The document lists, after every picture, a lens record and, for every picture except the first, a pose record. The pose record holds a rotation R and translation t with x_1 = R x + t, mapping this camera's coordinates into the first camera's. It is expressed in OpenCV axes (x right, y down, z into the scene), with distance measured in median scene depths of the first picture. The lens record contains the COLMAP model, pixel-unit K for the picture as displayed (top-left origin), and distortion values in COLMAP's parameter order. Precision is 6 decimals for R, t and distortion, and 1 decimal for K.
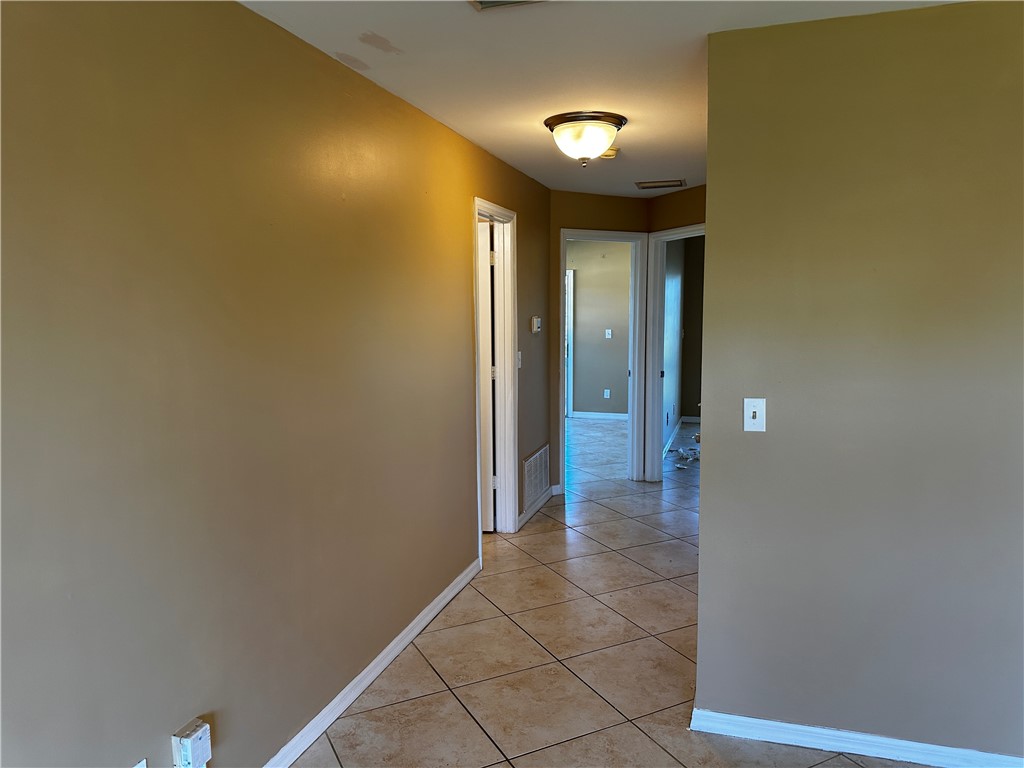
lens RADIAL K [[710.7, 0, 512.6], [0, 710.7, 352.2], [0, 0, 1]] dist [0.000351, 0.000311]
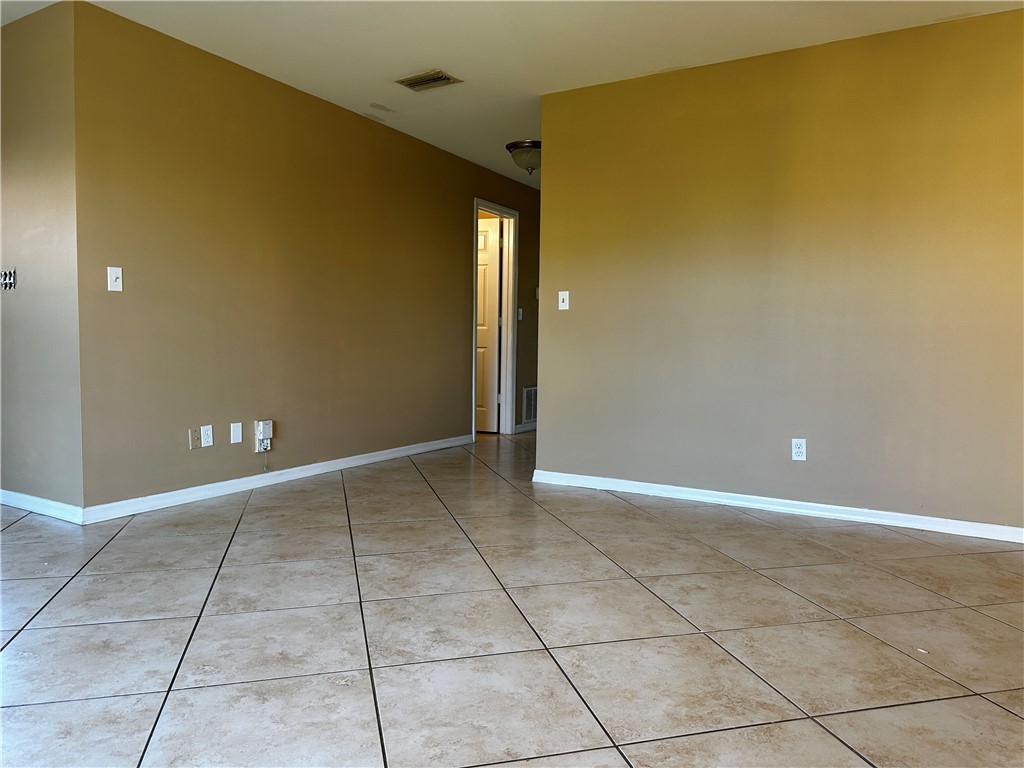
lens RADIAL K [[724.4, 0, 512.0], [0, 724.4, 384.0], [0, 0, 1]] dist [0.004001, 0.001098]
pose [[0.975226, 0.006532, -0.221116, 0.323910], [-0.008373, 0.999938, -0.007389, 0.163969], [0.221054, 0.009057, 0.975220, -0.421686]]
